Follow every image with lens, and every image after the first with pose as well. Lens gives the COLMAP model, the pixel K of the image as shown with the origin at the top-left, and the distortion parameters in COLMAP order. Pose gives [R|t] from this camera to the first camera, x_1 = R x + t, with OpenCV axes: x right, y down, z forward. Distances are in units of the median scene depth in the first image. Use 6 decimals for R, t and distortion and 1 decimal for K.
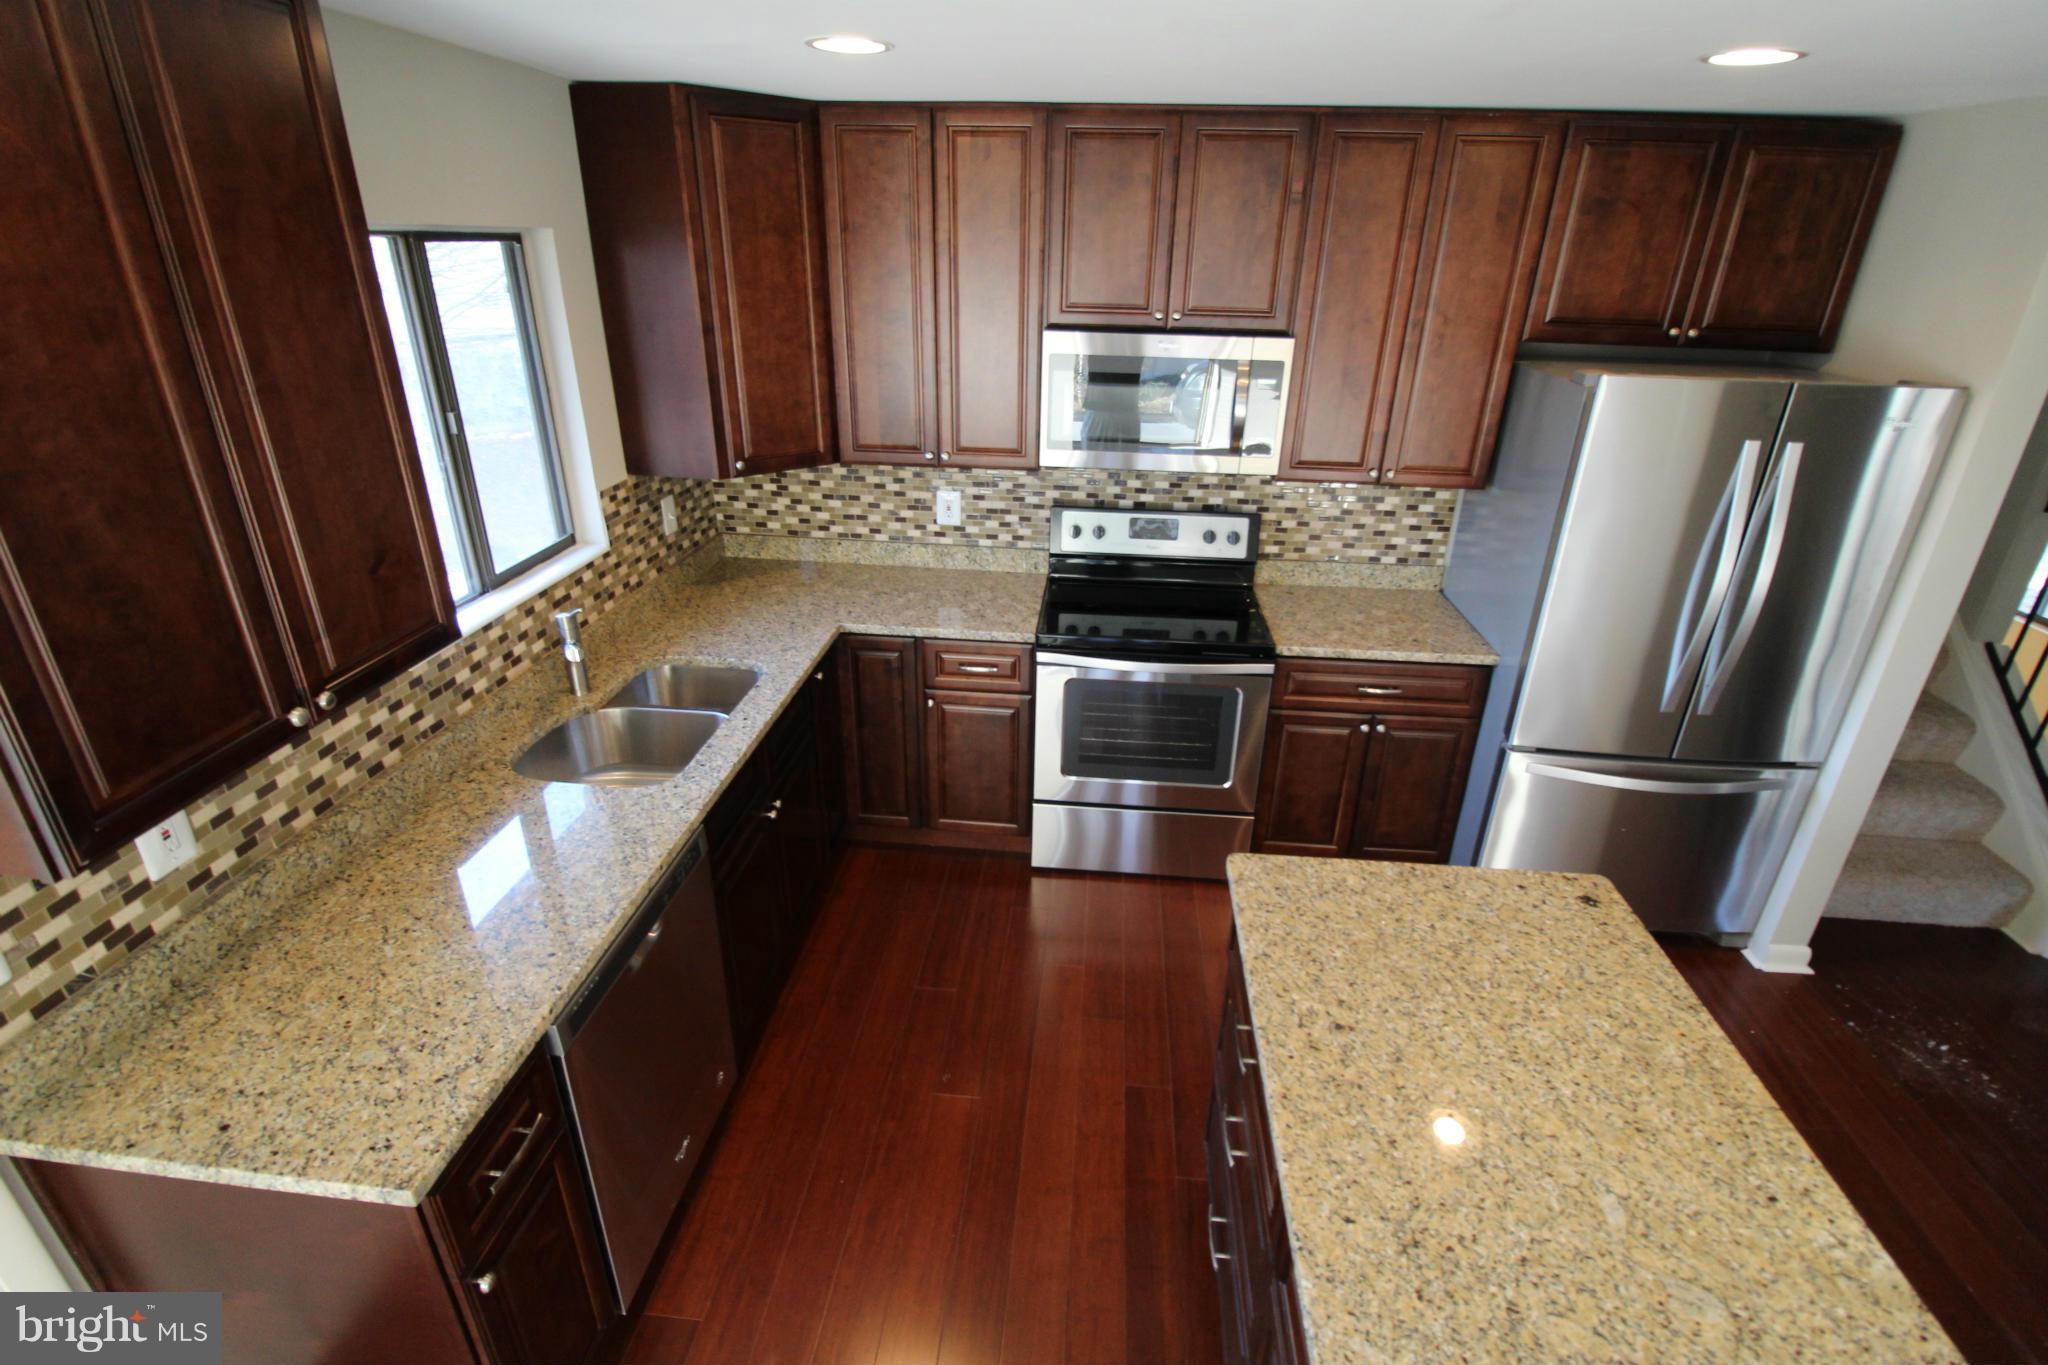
lens RADIAL K [[945.4, 0, 1028.4], [0, 945.4, 669.2], [0, 0, 1]] dist [-0.001834, -0.011800]
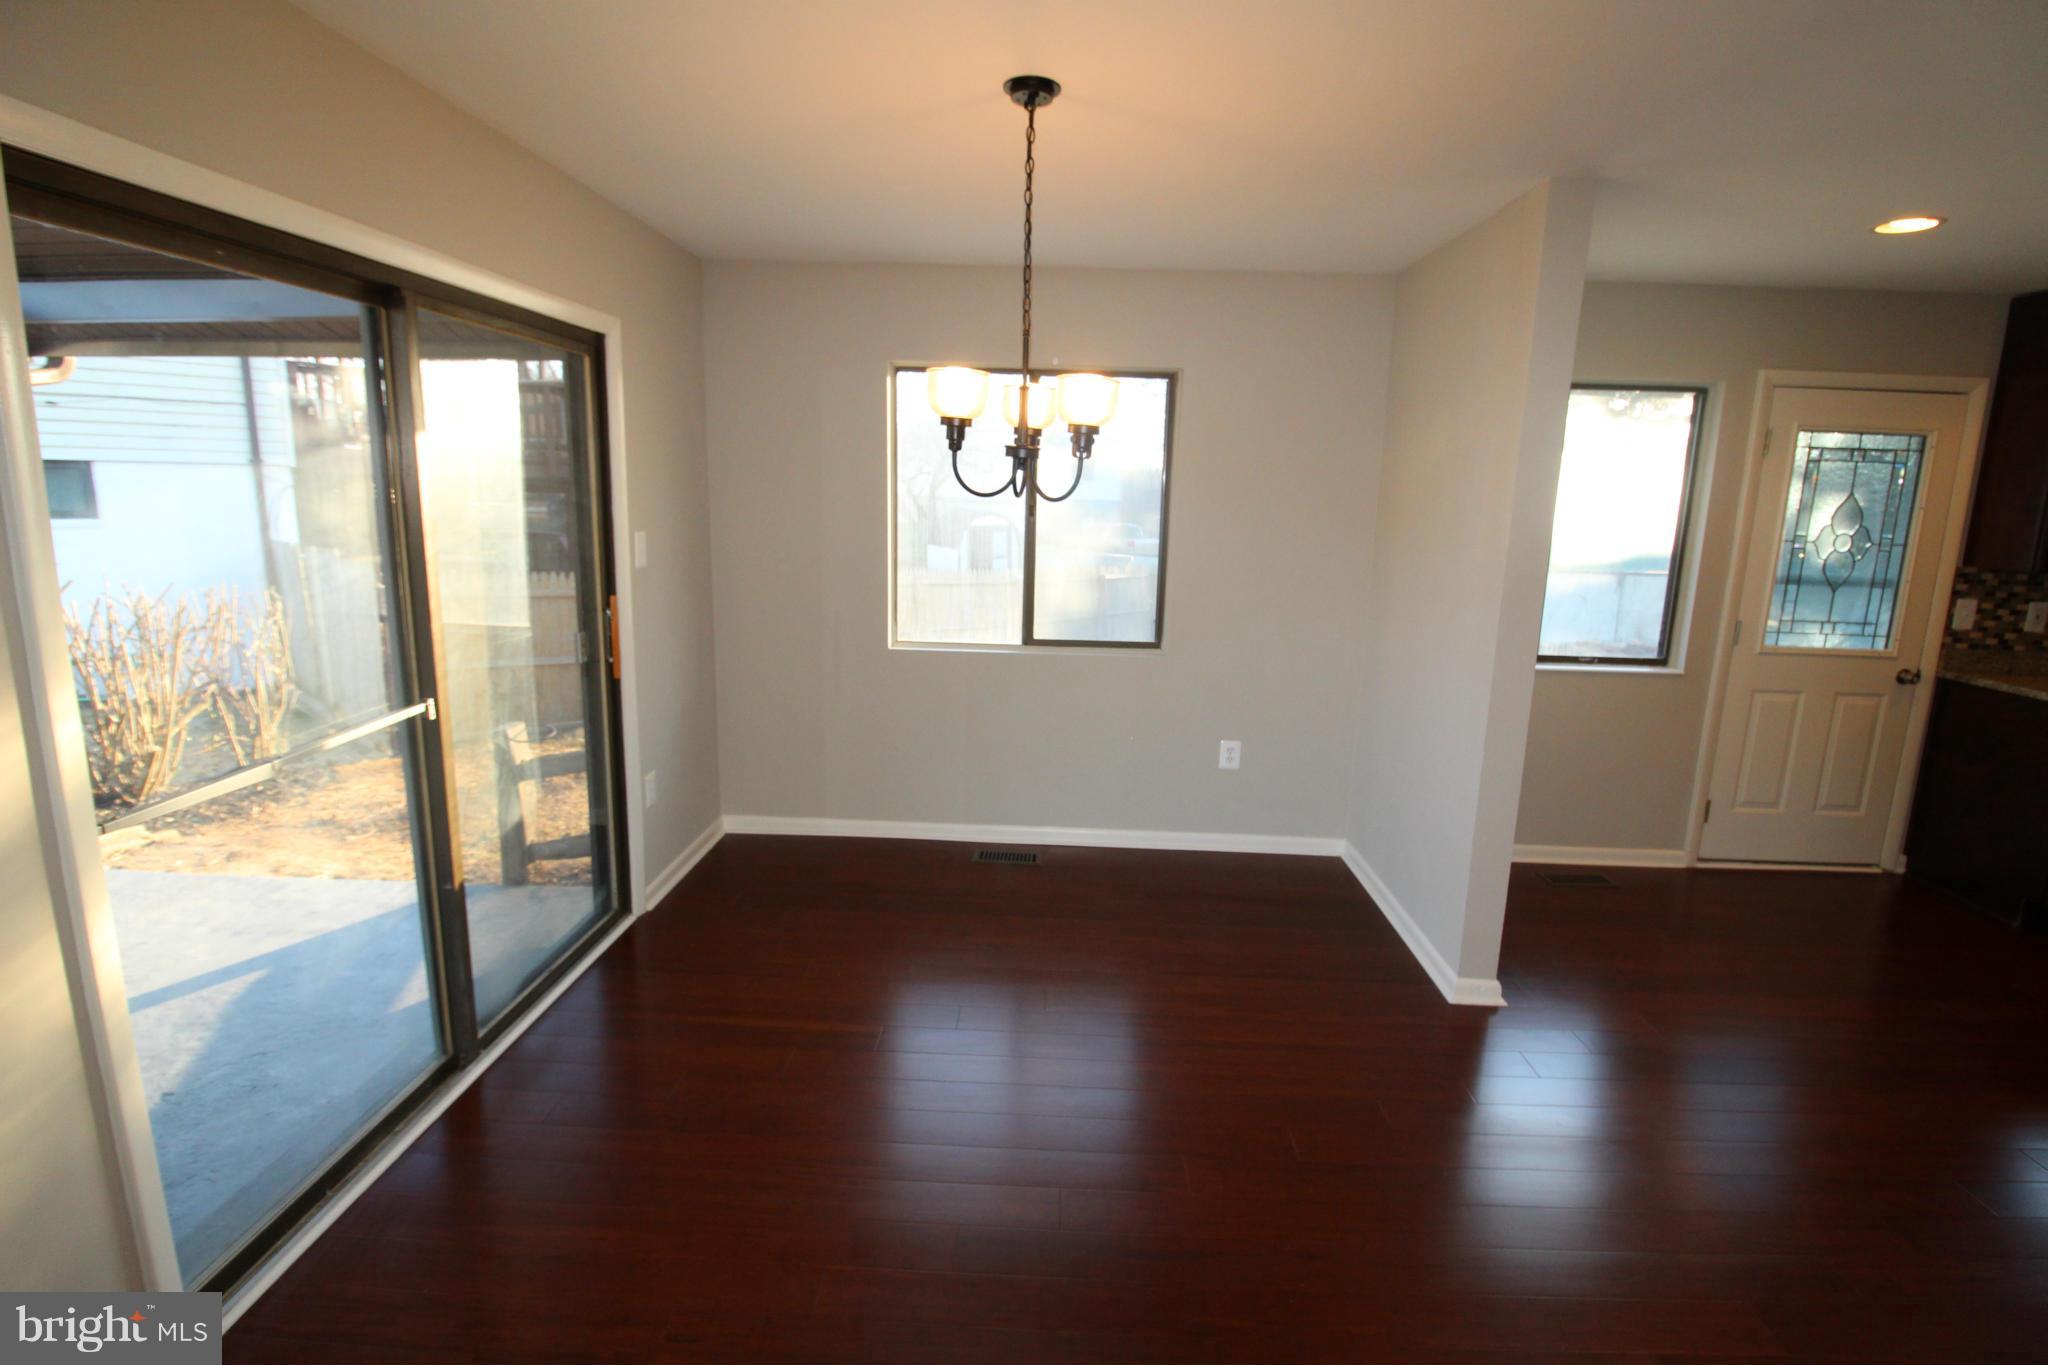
lens RADIAL K [[945.4, 0, 1034.7], [0, 945.4, 671.8], [0, 0, 1]] dist [-0.001834, -0.011800]
pose [[0.059037, 0.172294, -0.983275, 0.768574], [-0.432096, 0.892348, 0.130418, 0.618922], [0.899893, 0.417169, 0.127129, -0.923976]]
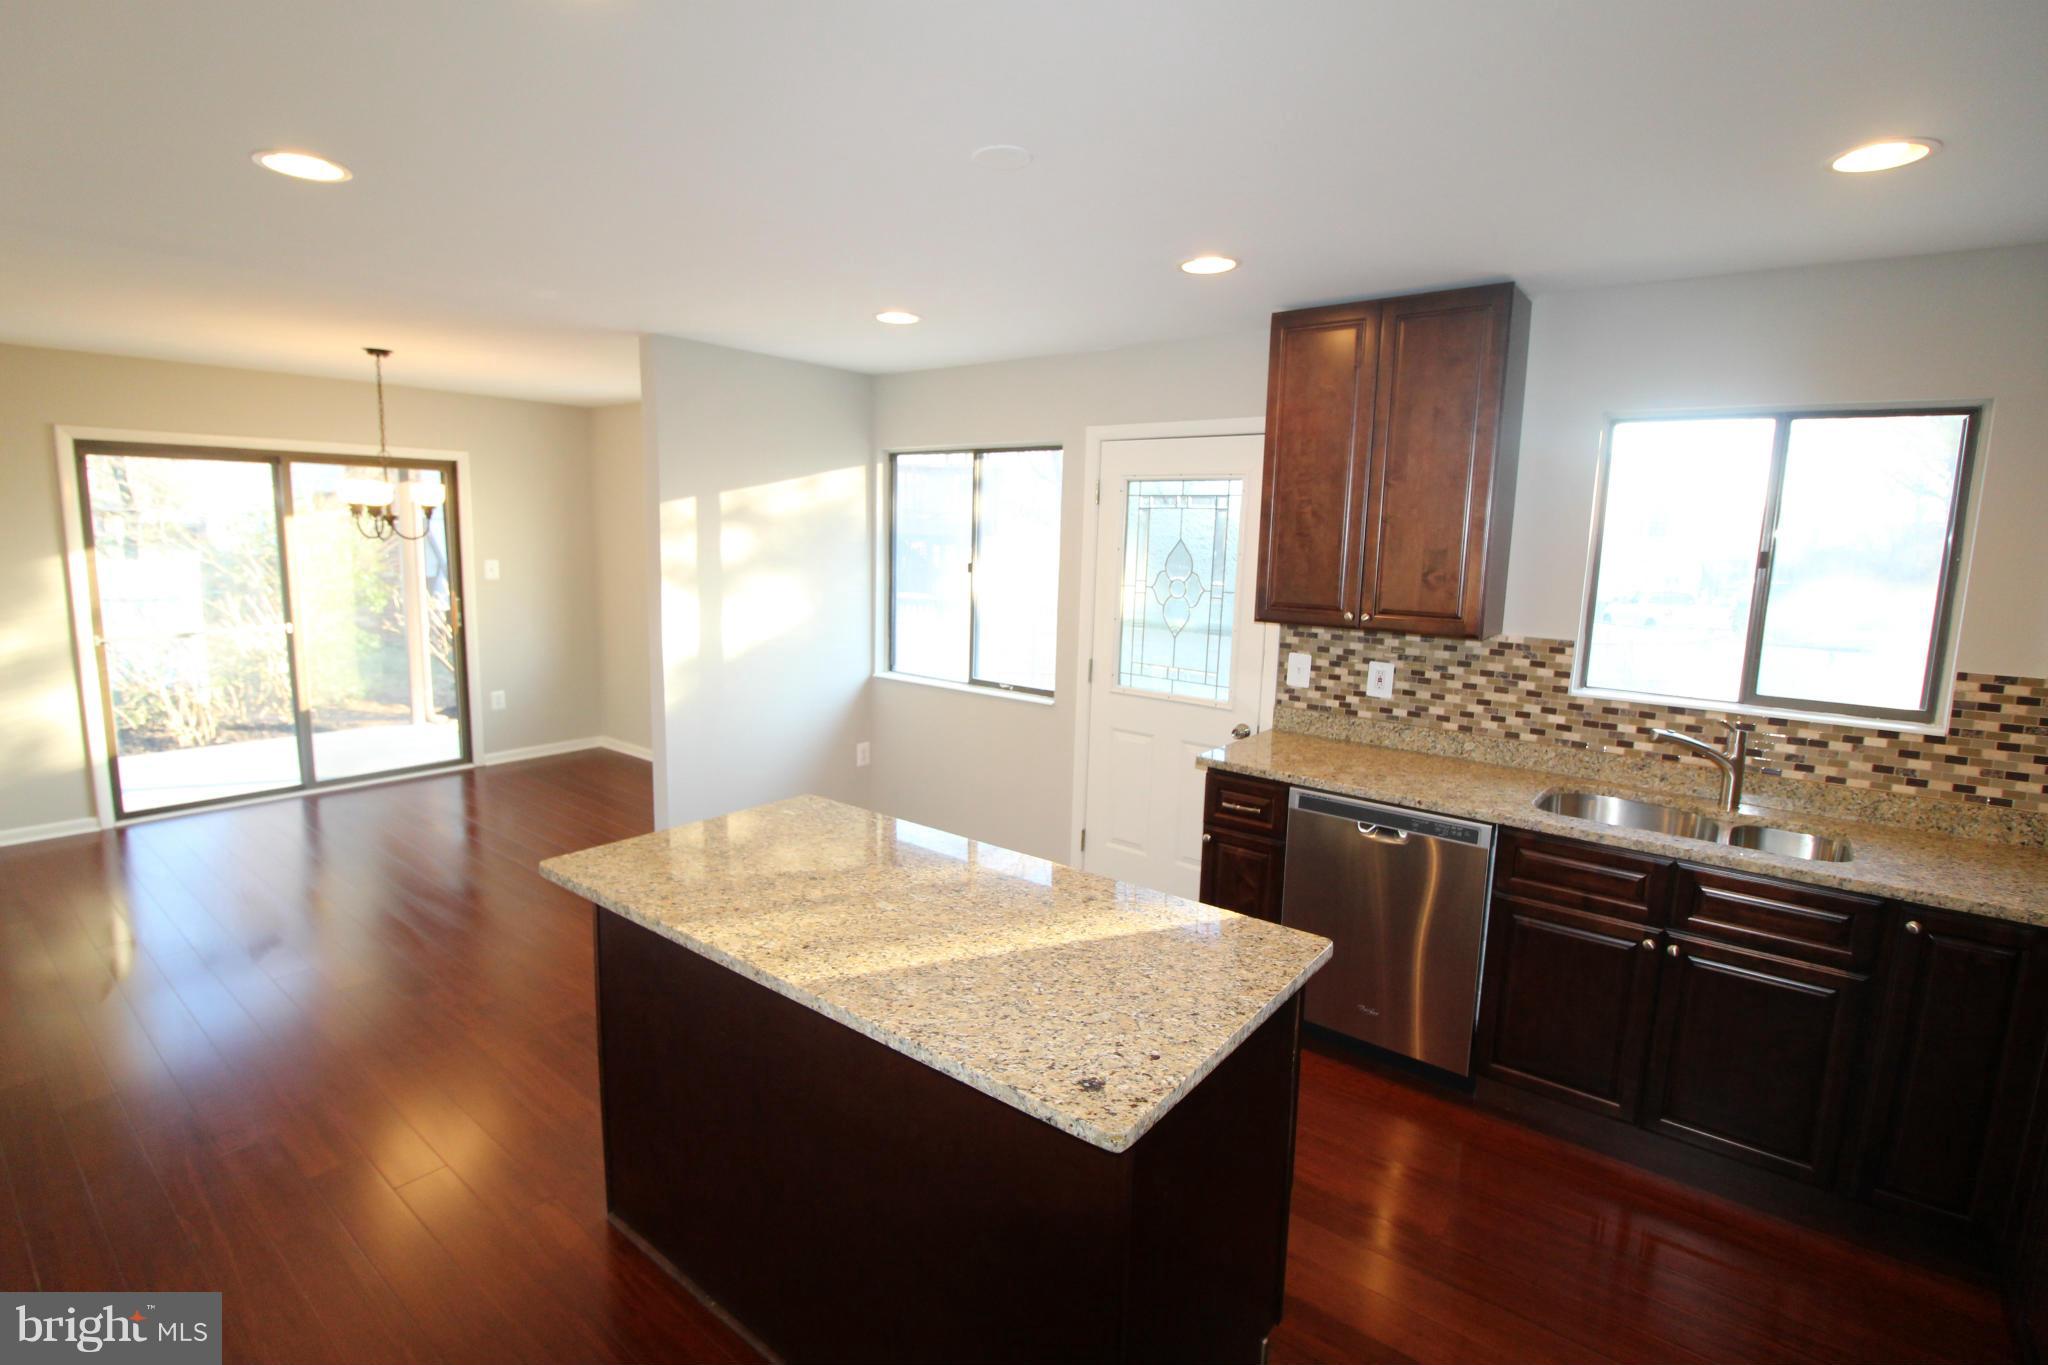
lens RADIAL K [[945.4, 0, 1026.7], [0, 945.4, 665.3], [0, 0, 1]] dist [-0.001834, -0.011800]
pose [[-0.543028, 0.083229, -0.835580, 0.744537], [-0.379183, 0.863542, 0.332439, -0.148630], [0.749227, 0.497361, -0.437369, 0.704925]]
